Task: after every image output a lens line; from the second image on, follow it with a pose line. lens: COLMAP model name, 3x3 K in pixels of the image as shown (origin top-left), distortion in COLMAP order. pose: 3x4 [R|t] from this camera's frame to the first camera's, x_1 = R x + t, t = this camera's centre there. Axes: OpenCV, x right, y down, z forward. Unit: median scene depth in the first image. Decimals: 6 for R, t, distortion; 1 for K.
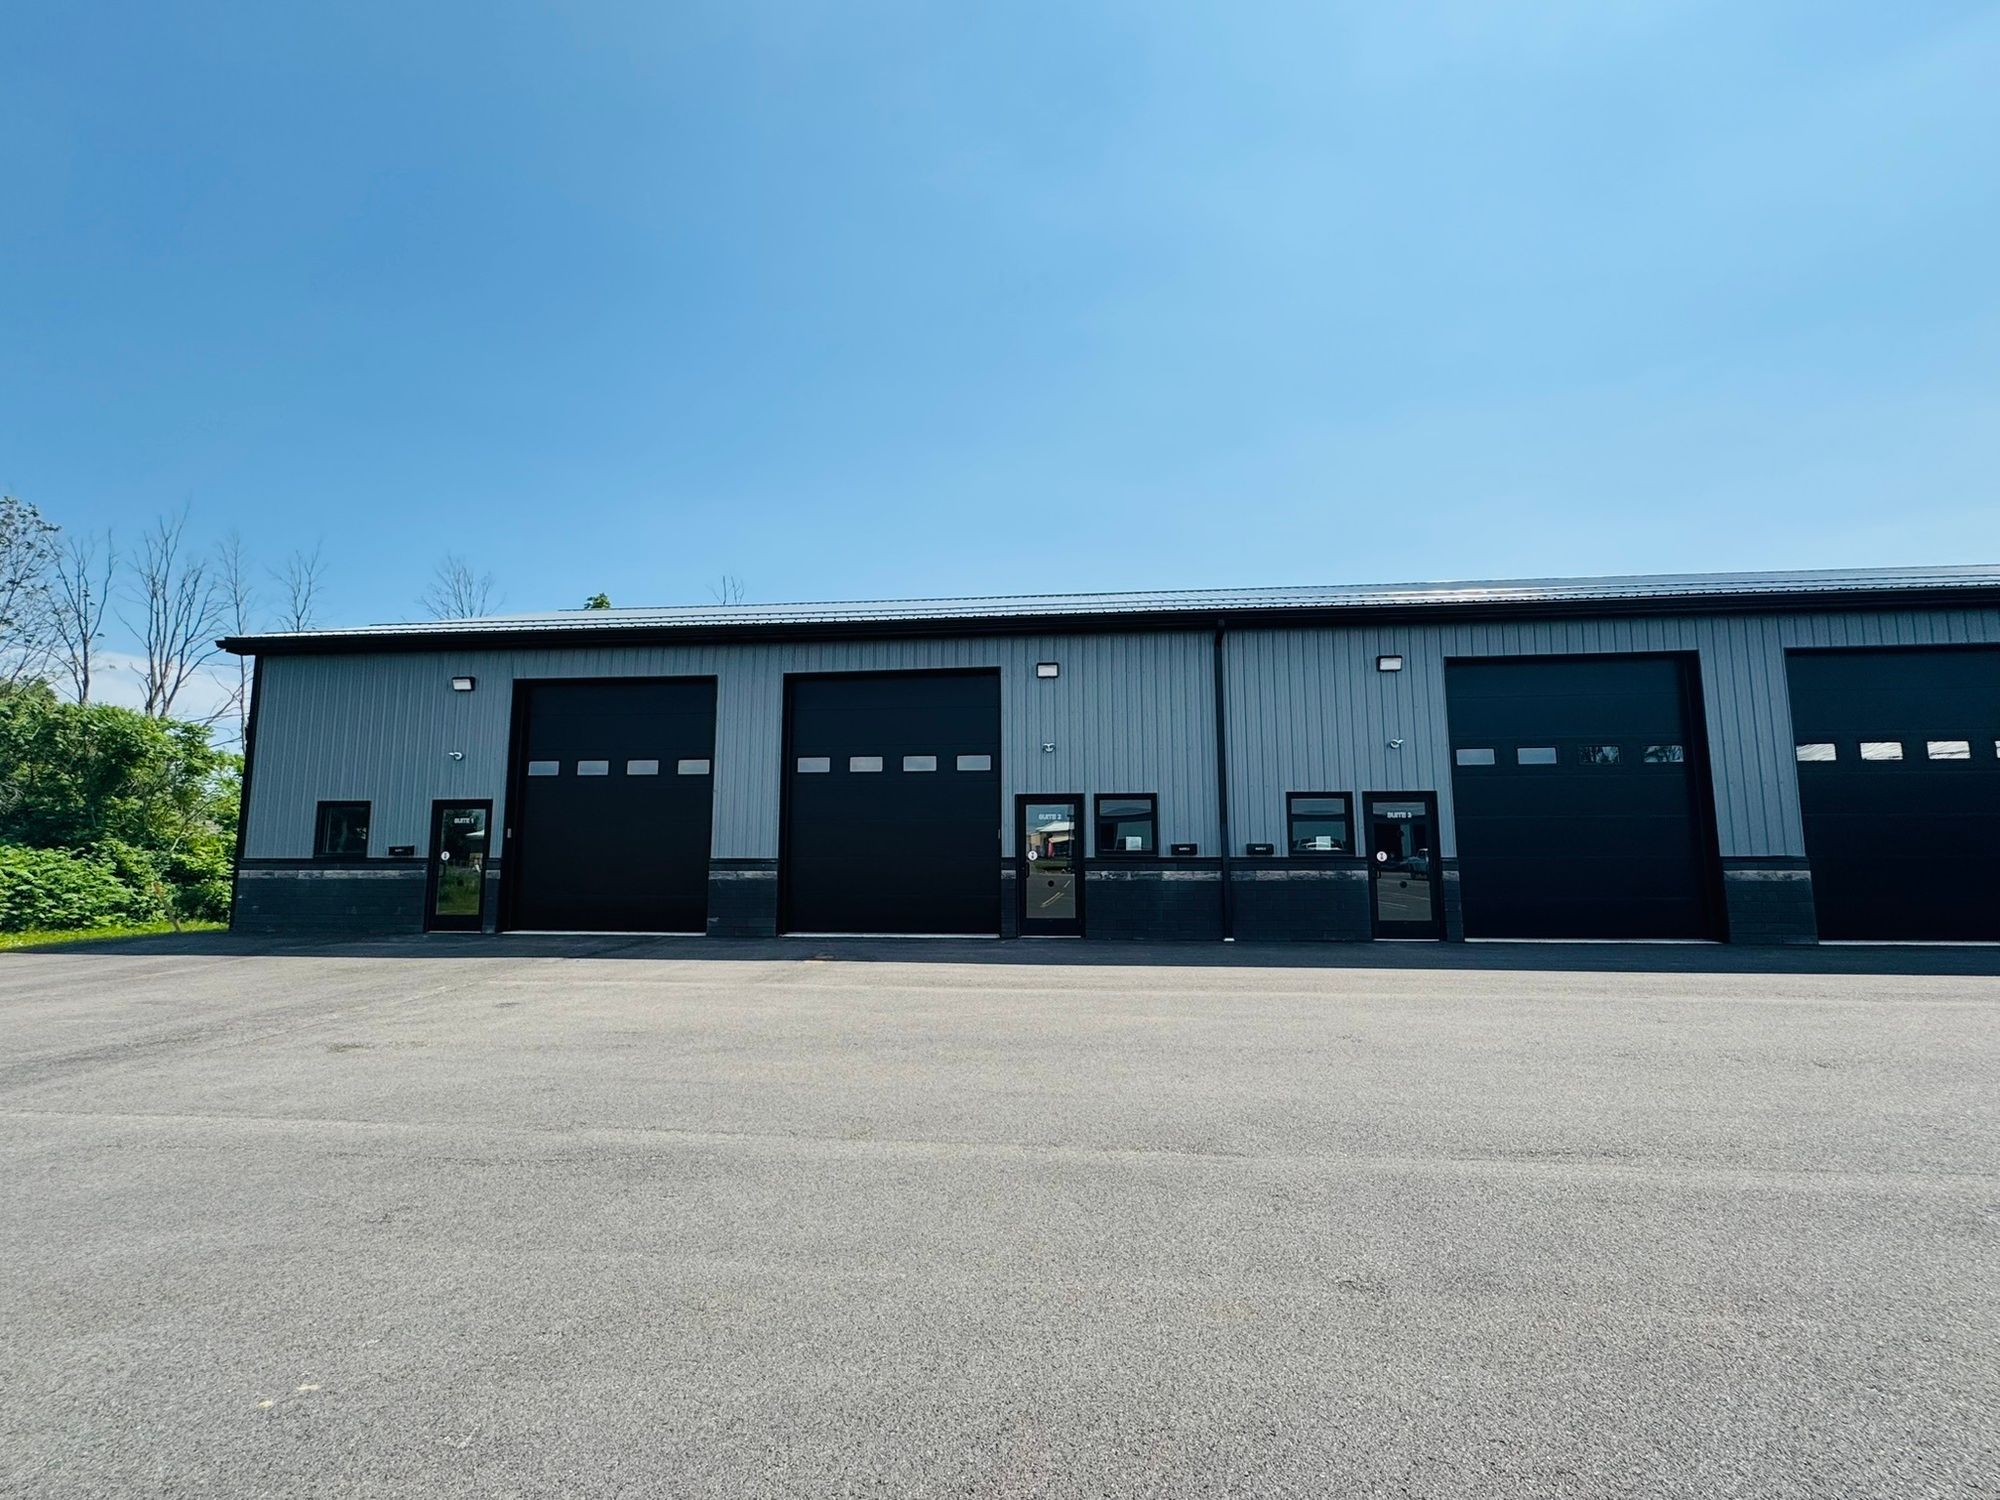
lens RADIAL K [[882.8, 0, 1001.8], [0, 882.8, 751.6], [0, 0, 1]] dist [0.001399, 0.000472]
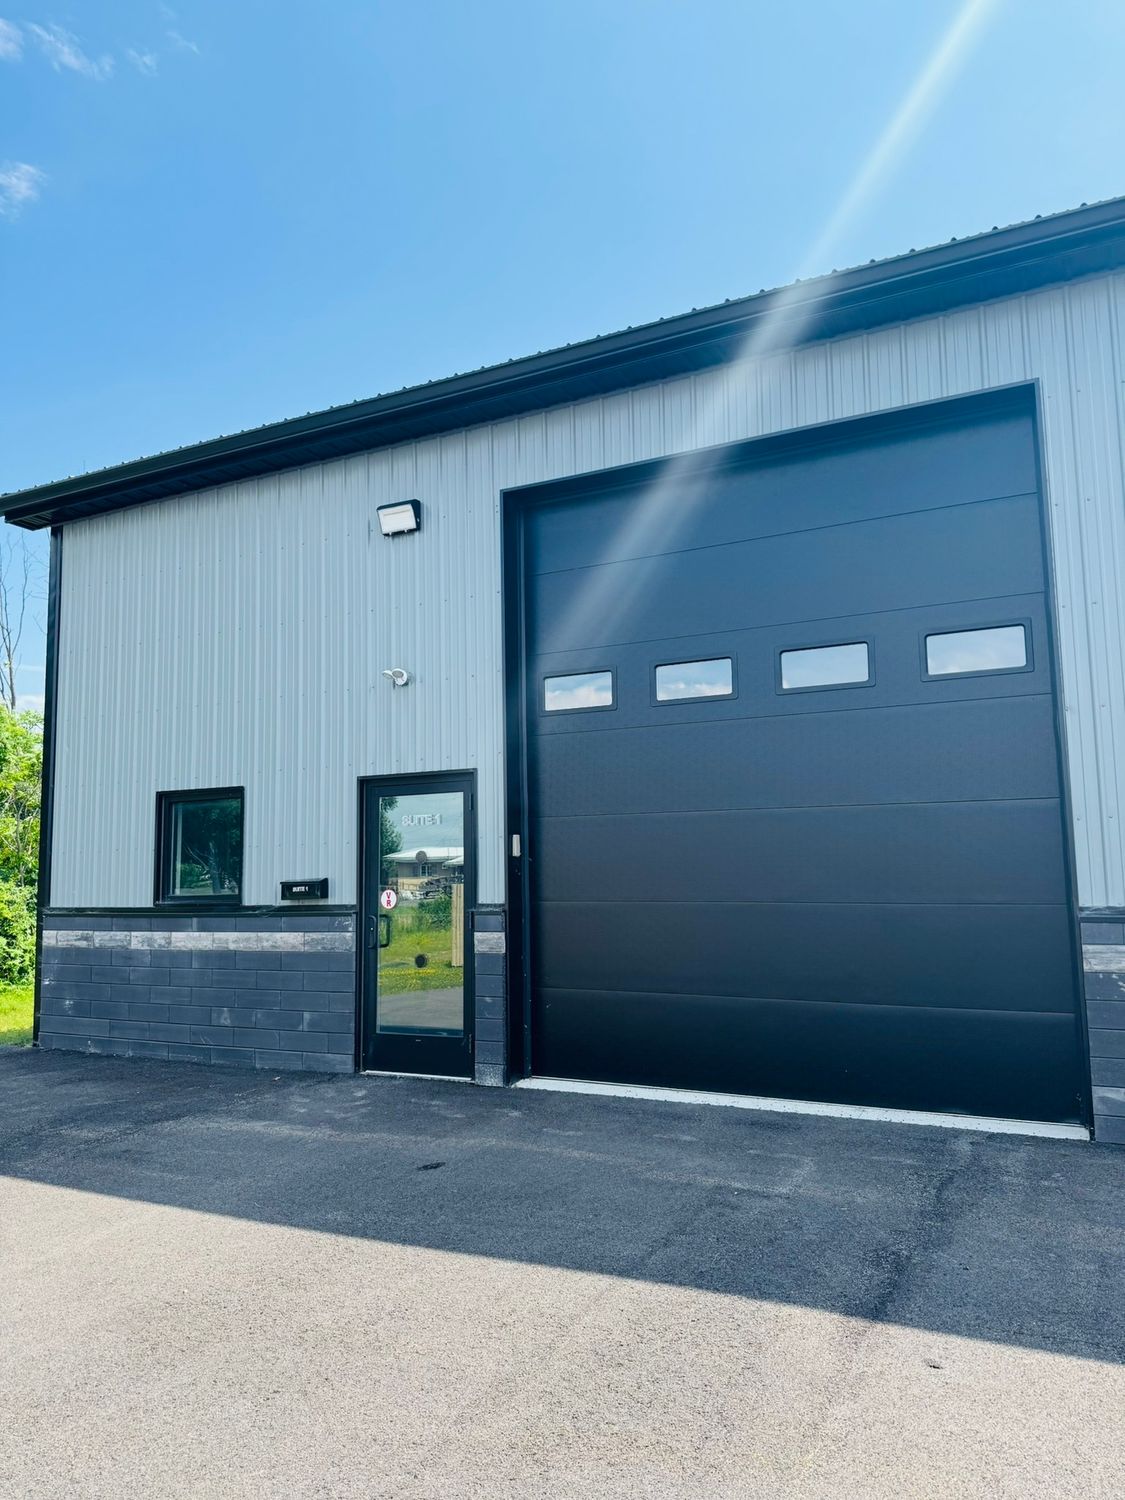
lens RADIAL K [[1232.3, 0, 562.8], [0, 1232.3, 743.6], [0, 0, 1]] dist [0.052687, -0.056654]
pose [[0.922127, -0.054523, -0.383027, -0.309689], [0.057728, 0.998327, -0.003130, 0.046809], [0.382557, -0.019225, 0.923732, 0.465453]]
